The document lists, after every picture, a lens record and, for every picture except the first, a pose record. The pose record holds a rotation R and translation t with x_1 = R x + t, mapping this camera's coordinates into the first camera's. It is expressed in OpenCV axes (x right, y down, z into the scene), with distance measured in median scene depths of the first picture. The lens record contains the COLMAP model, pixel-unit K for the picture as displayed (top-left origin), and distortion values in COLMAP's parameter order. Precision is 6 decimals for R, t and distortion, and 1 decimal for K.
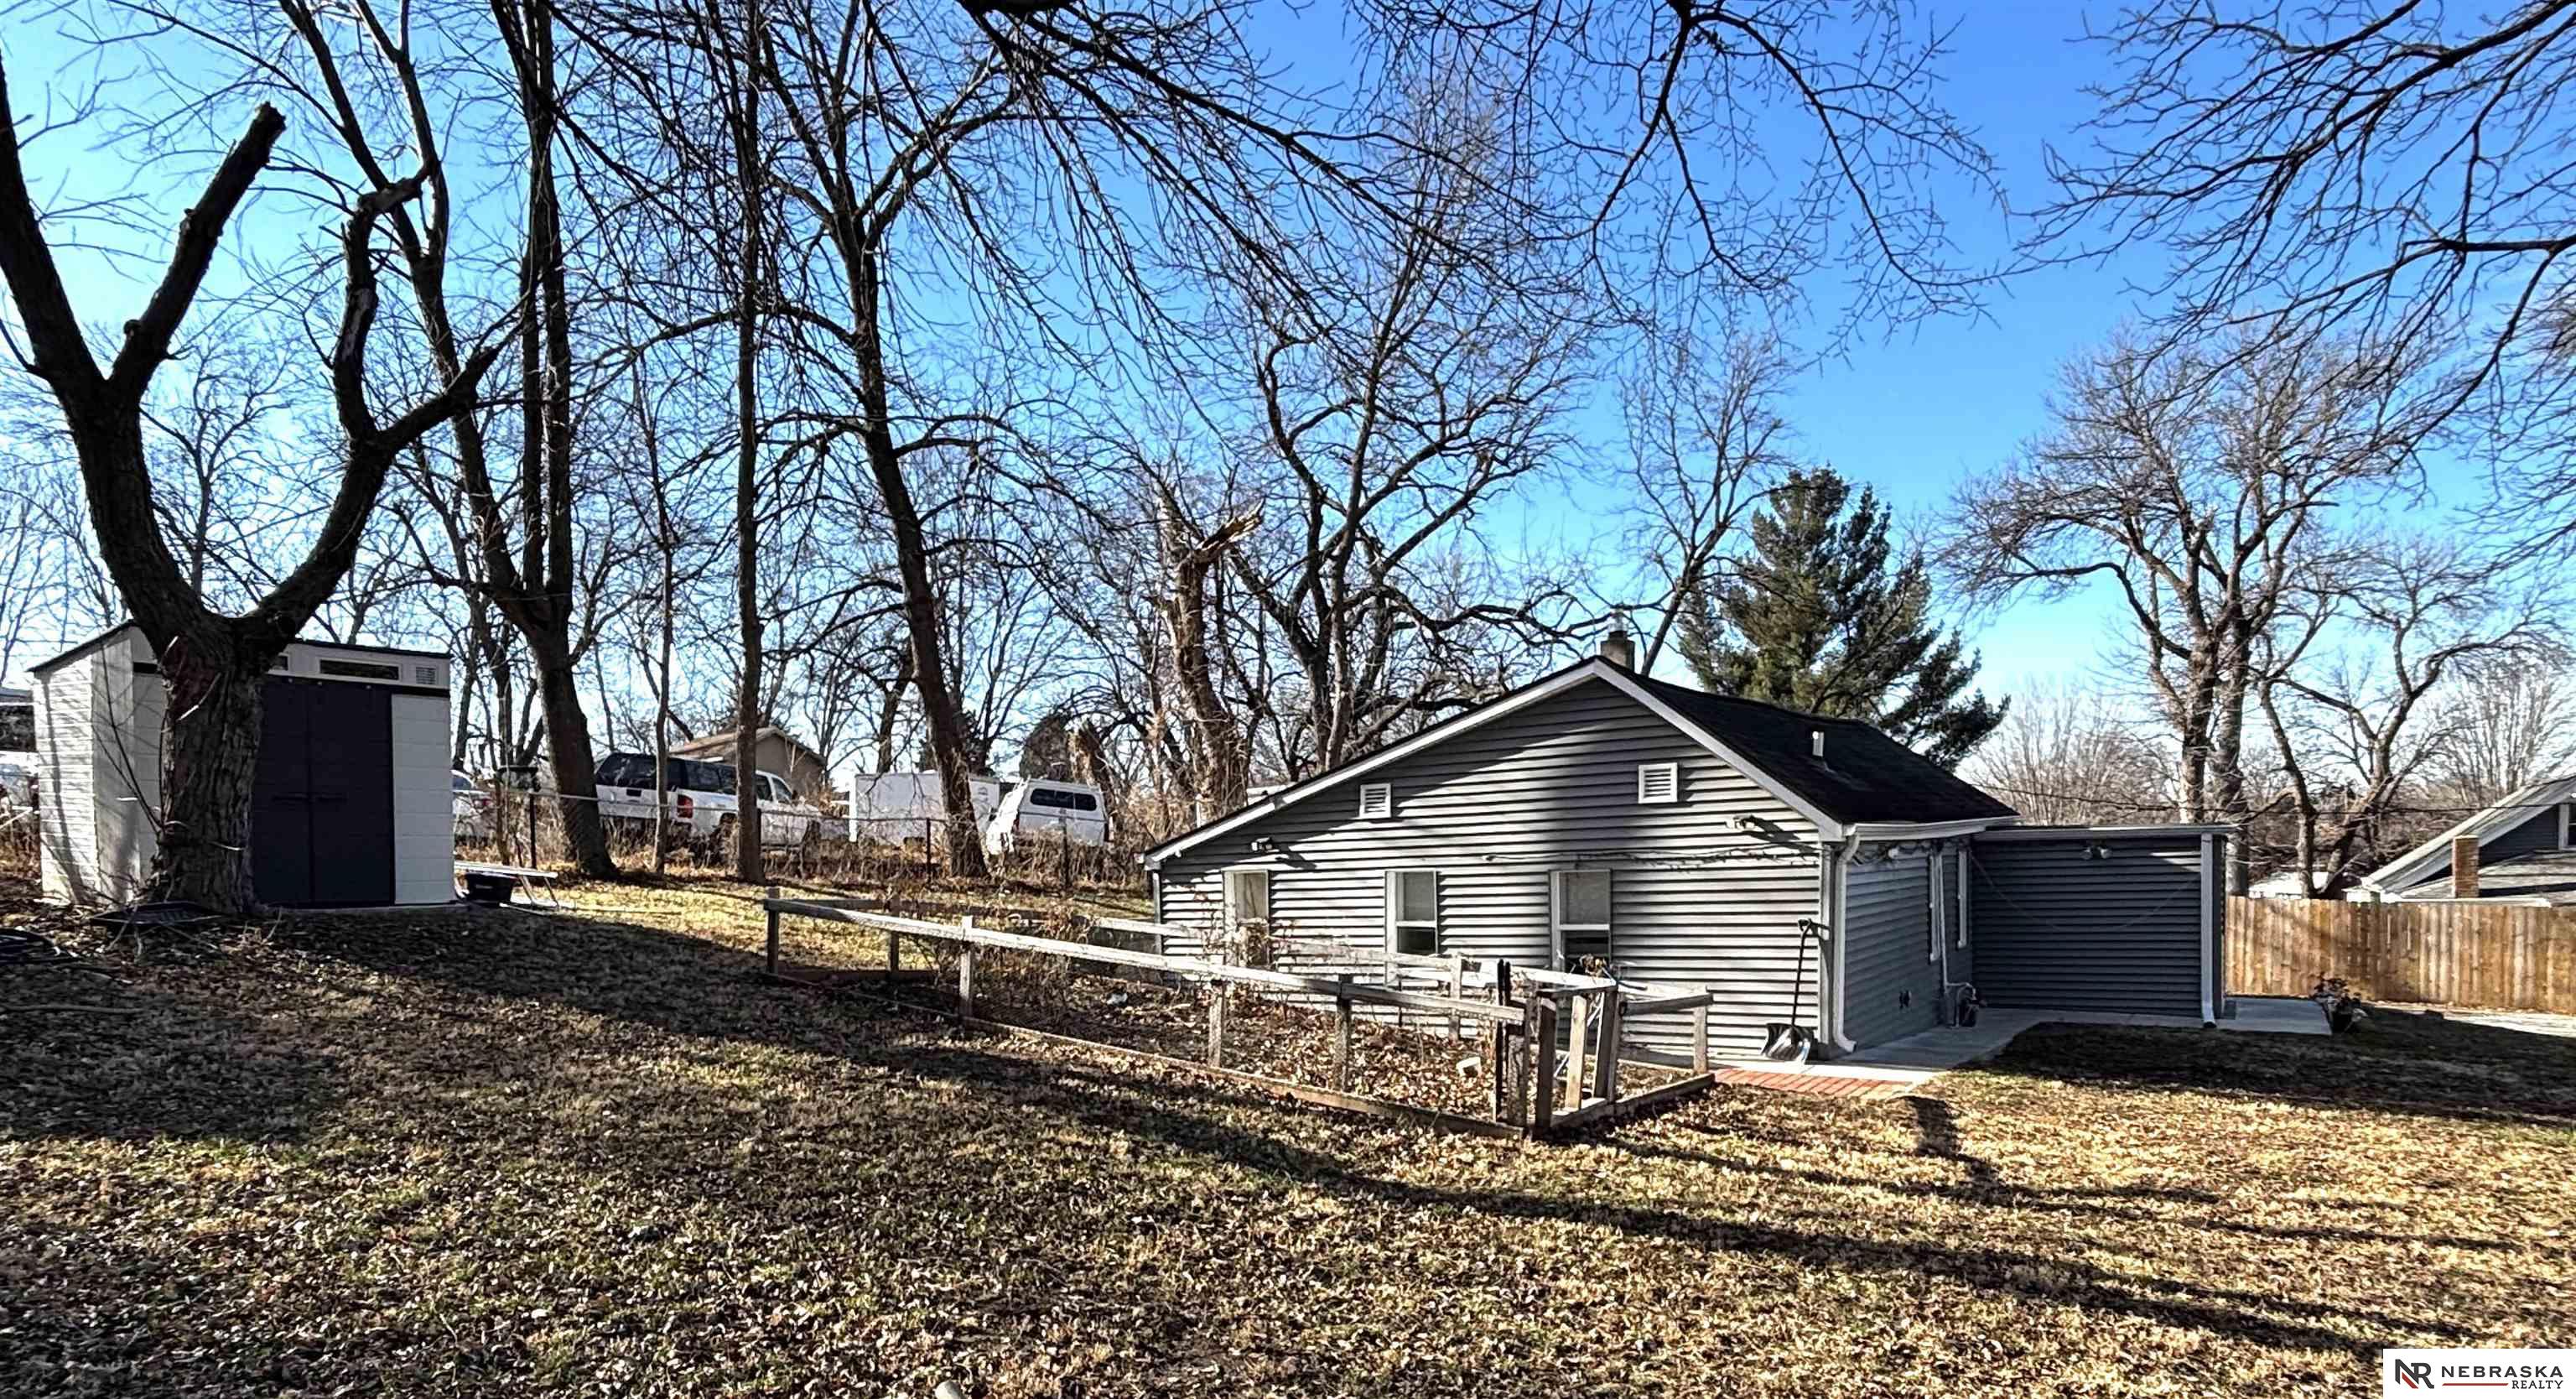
lens RADIAL K [[1493.2, 0, 1268.6], [0, 1493.2, 966.8], [0, 0, 1]] dist [0.009600, -0.014569]
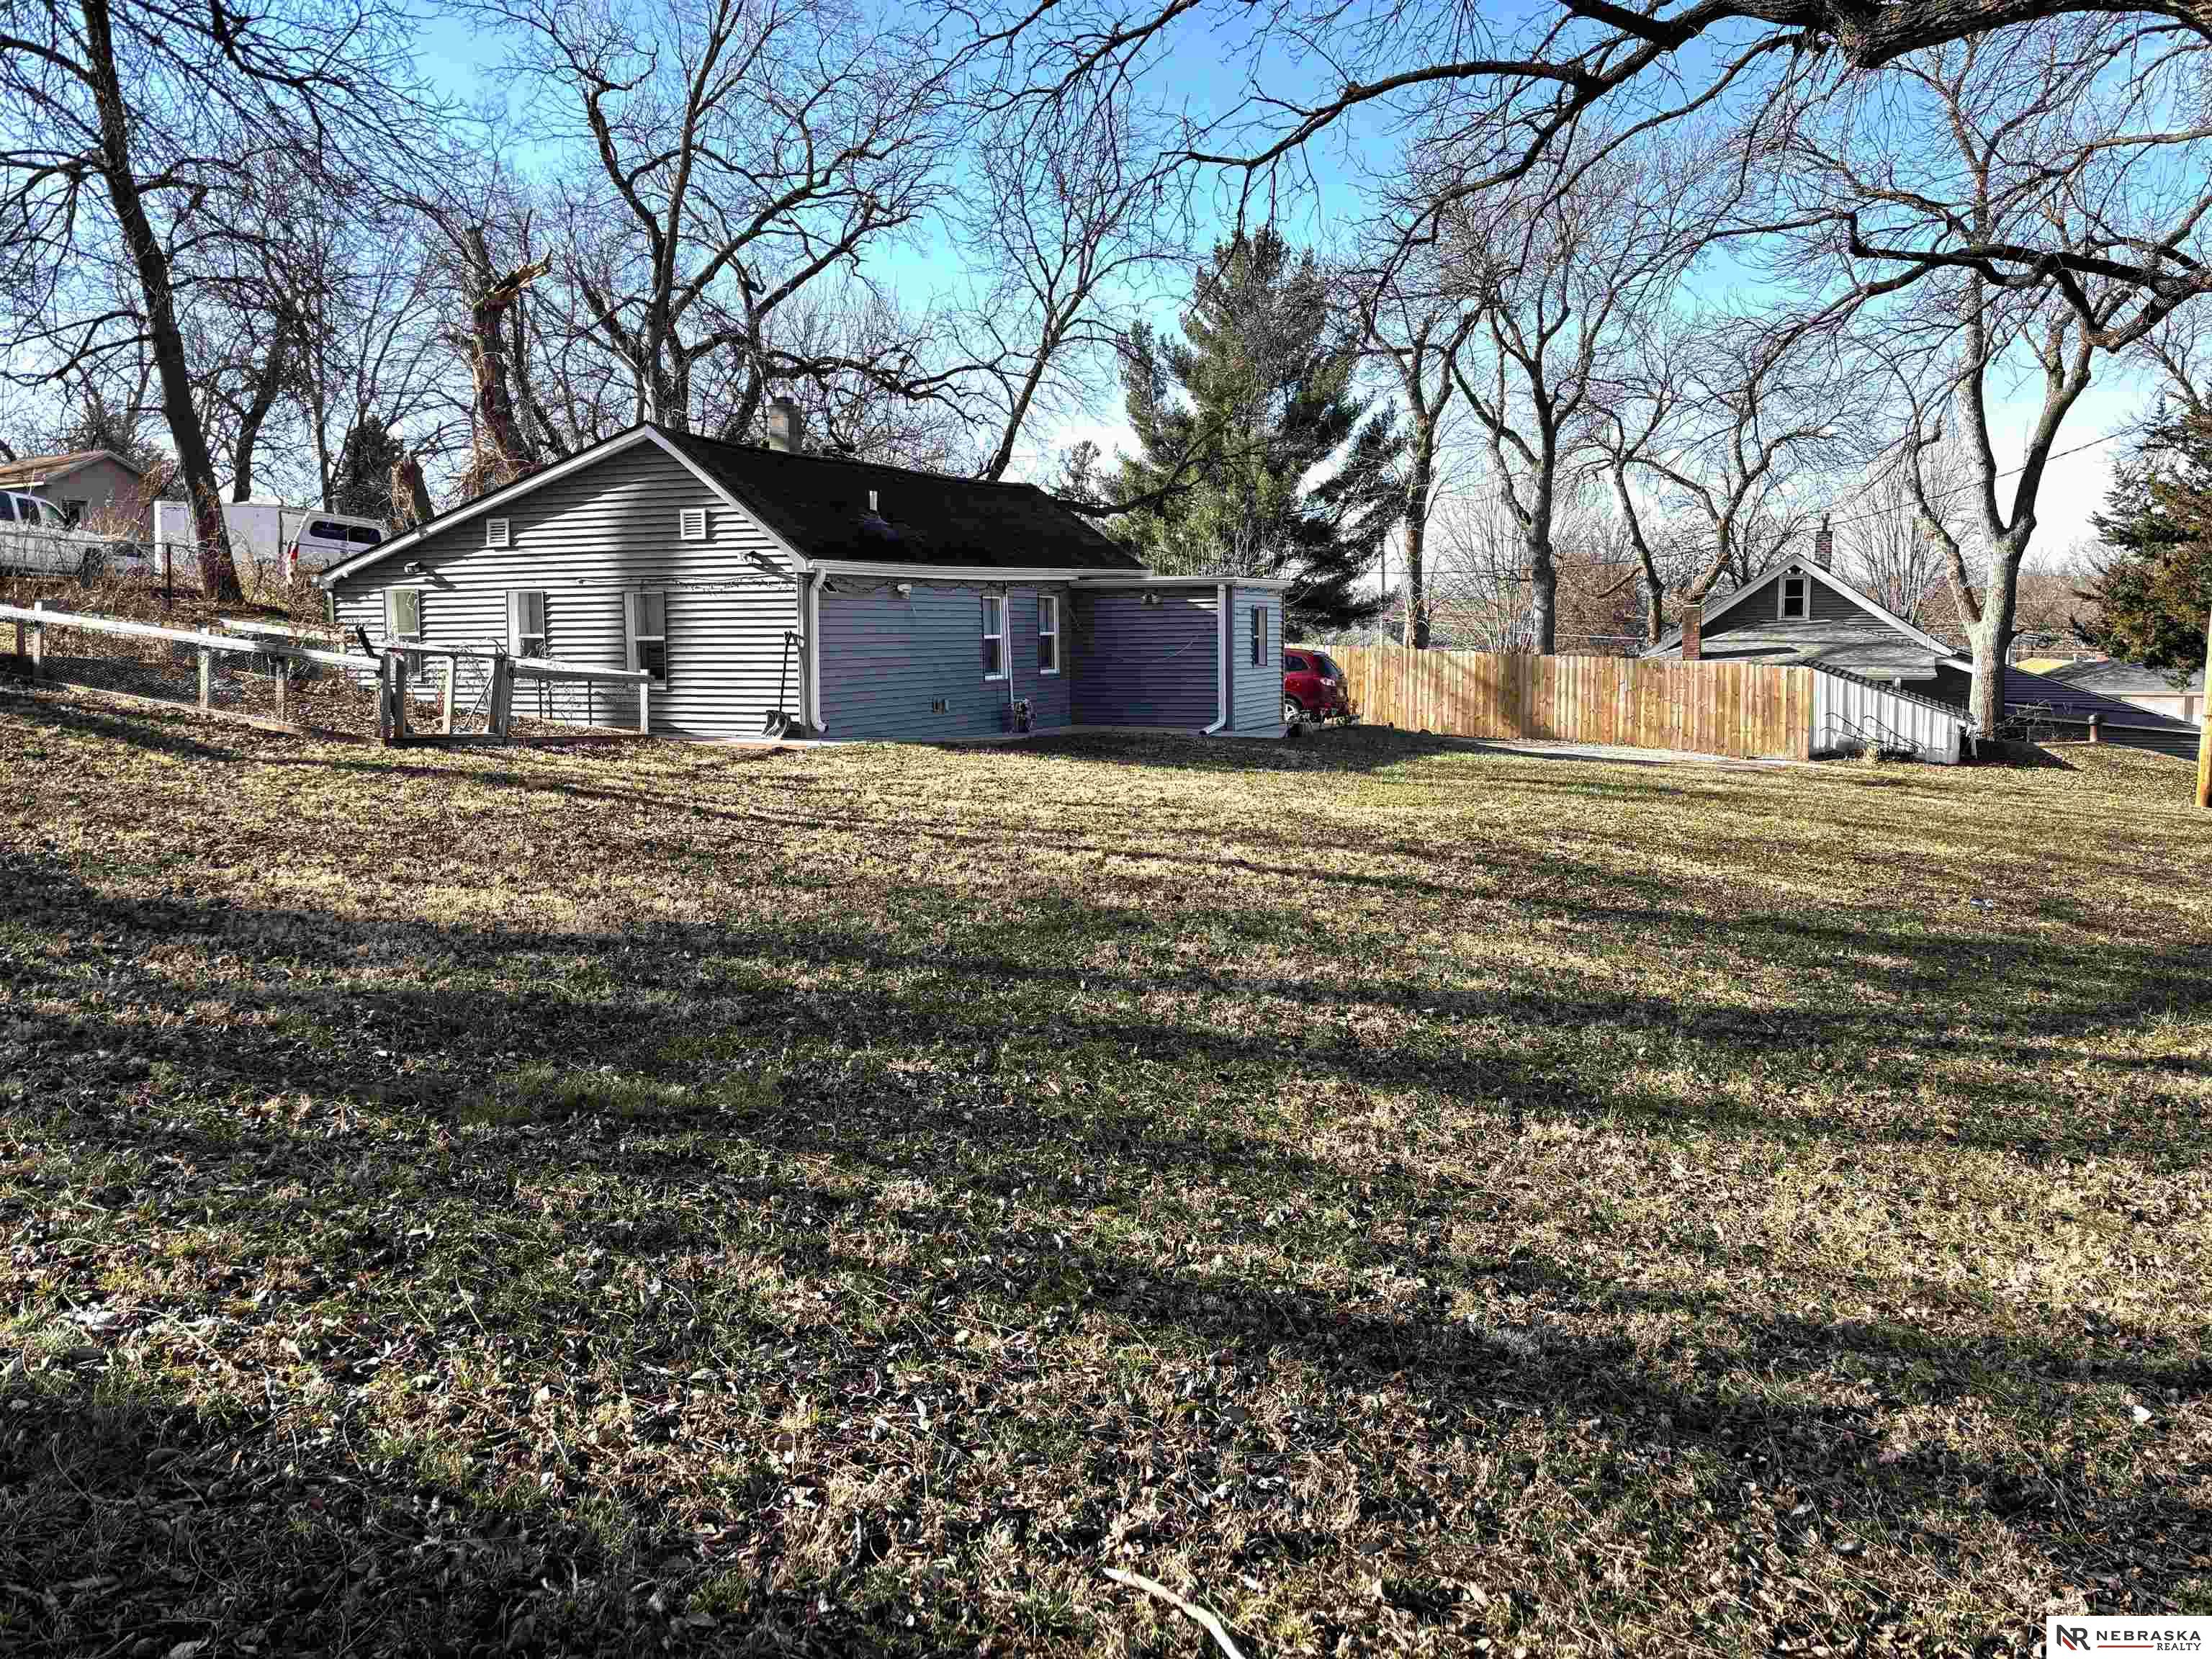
lens RADIAL K [[1671.0, 0, 1084.4], [0, 1671.0, 813.2], [0, 0, 1]] dist [0.040601, -0.042519]
pose [[0.986169, 0.003465, 0.165709, 0.277897], [-0.010026, 0.999198, 0.038774, 0.051308], [-0.165441, -0.039899, 0.985412, -0.377478]]
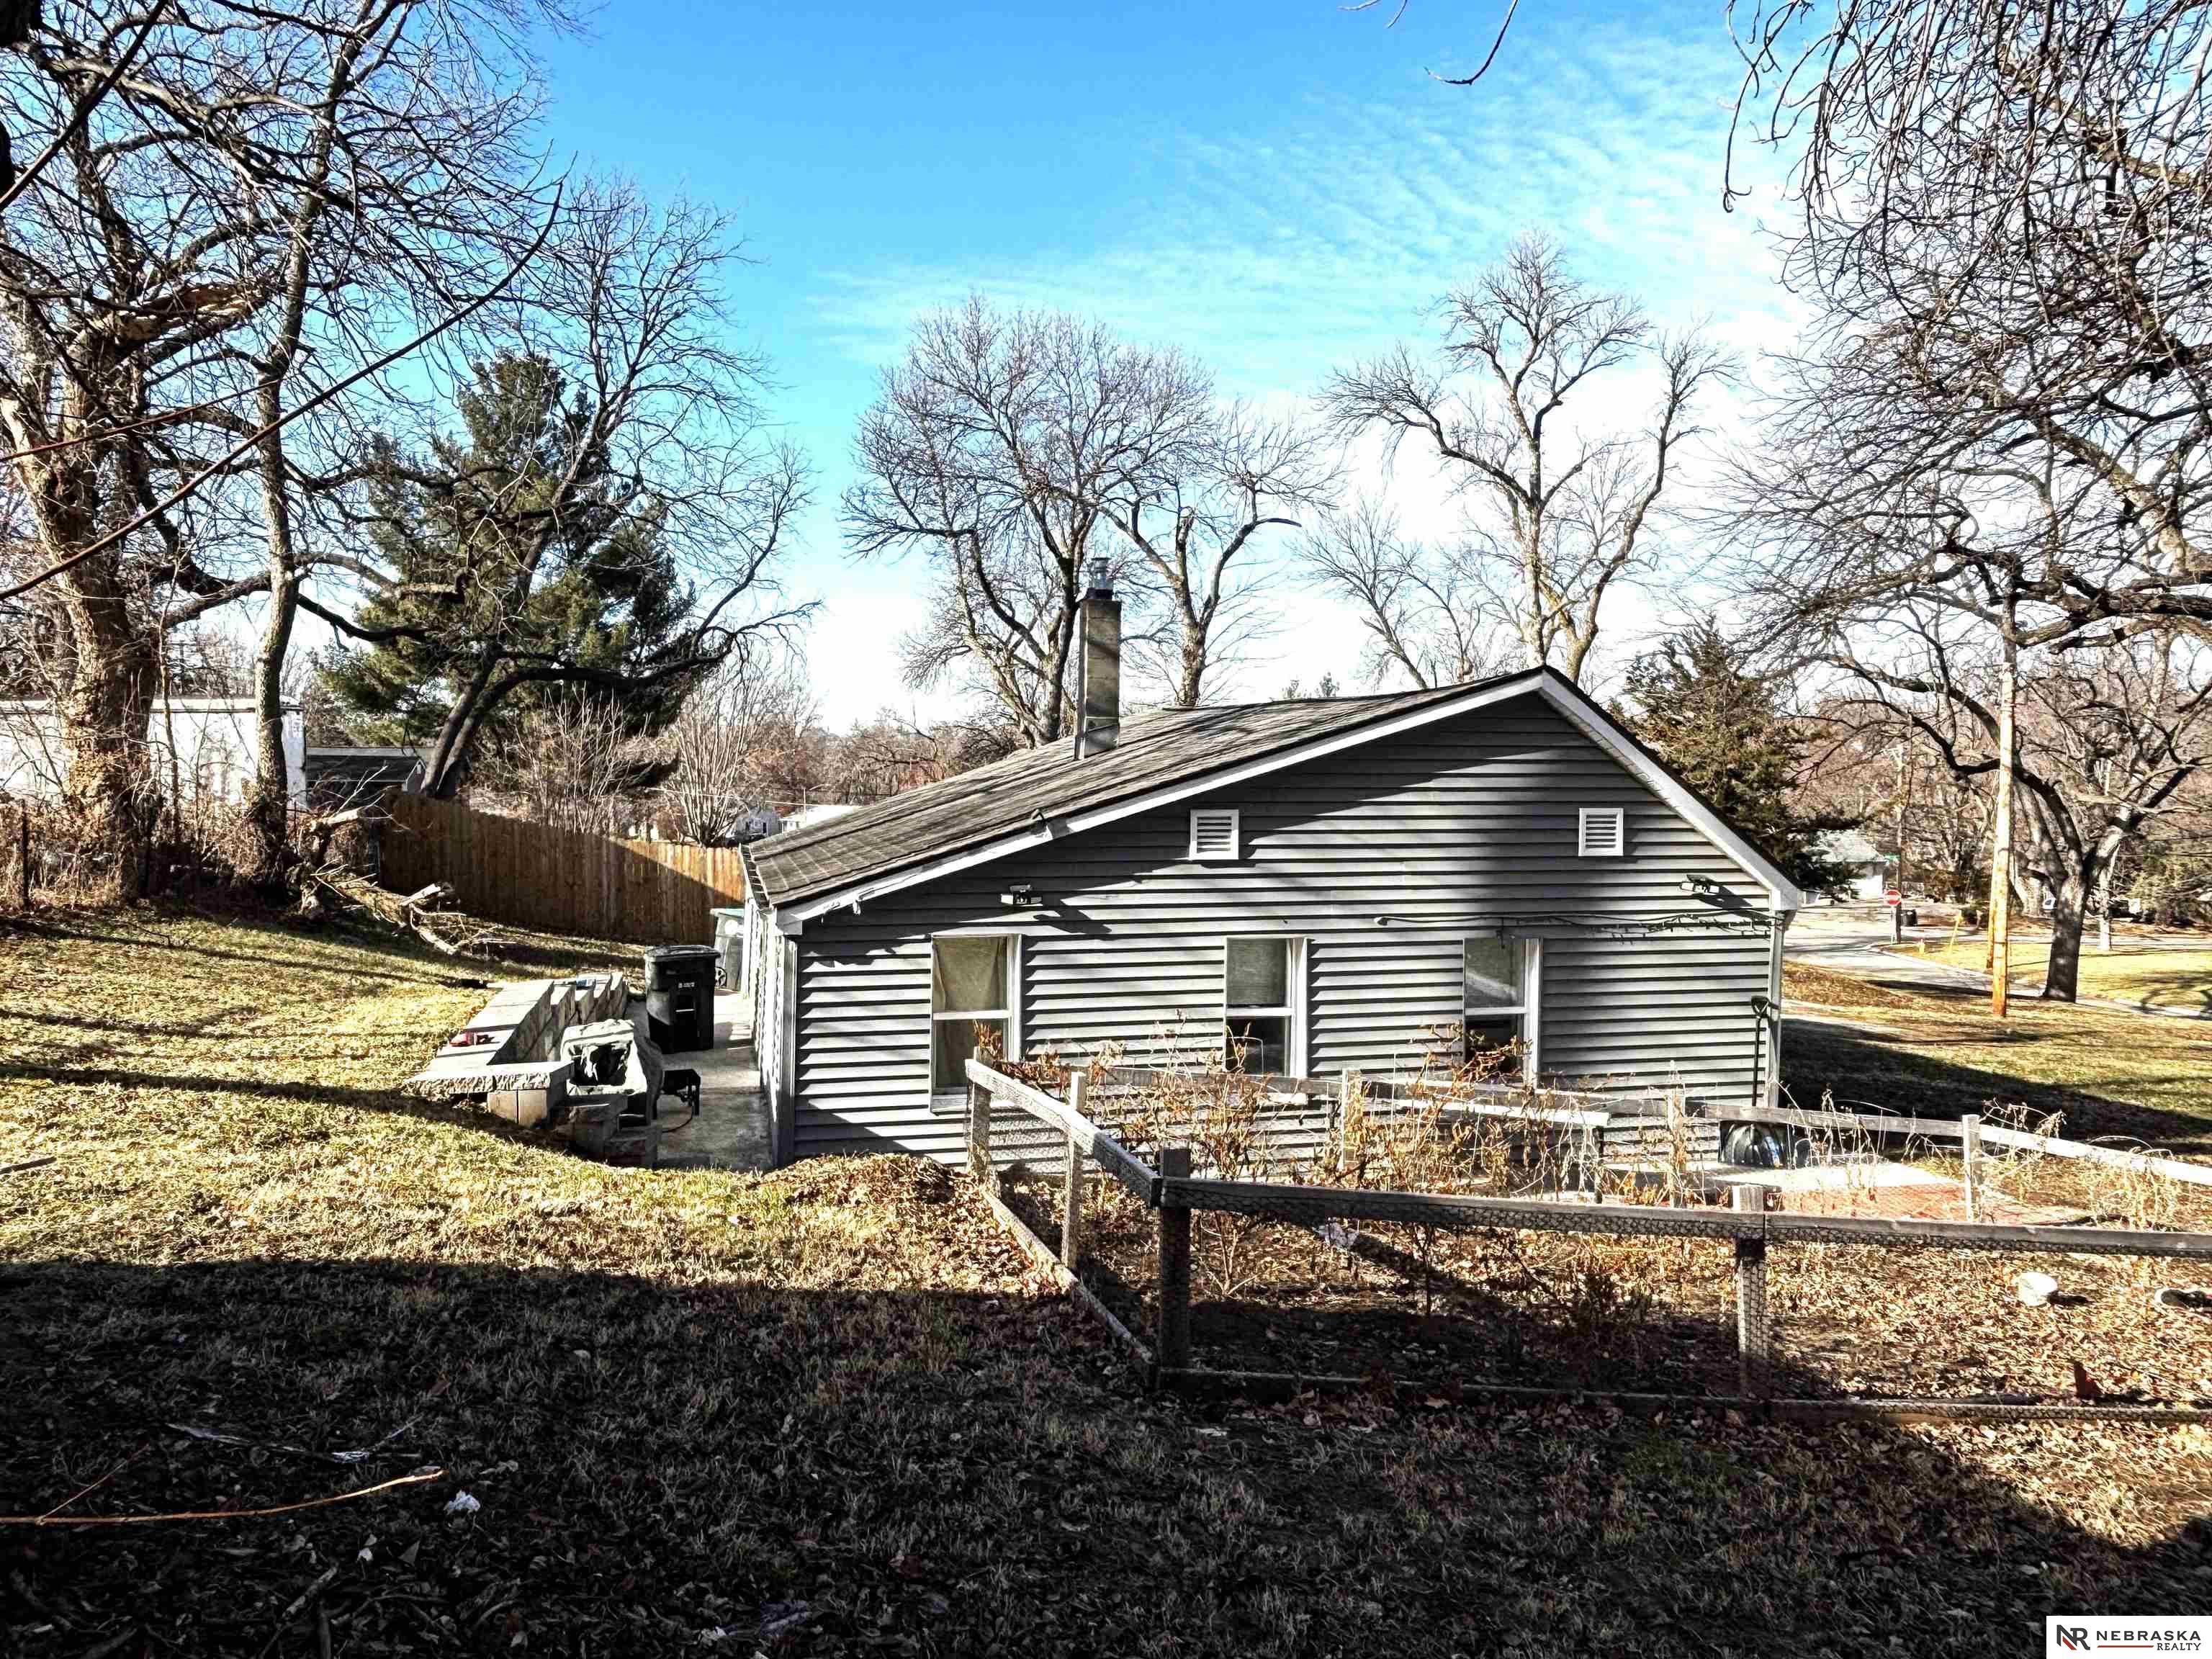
lens RADIAL K [[1615.7, 0, 1103.0], [0, 1615.7, 837.7], [0, 0, 1]] dist [0.009512, -0.025081]
pose [[0.675204, 0.001782, 0.737629, -0.441188], [0.020926, 0.999548, -0.021570, -0.083760], [-0.737335, 0.030000, 0.674861, 0.479521]]
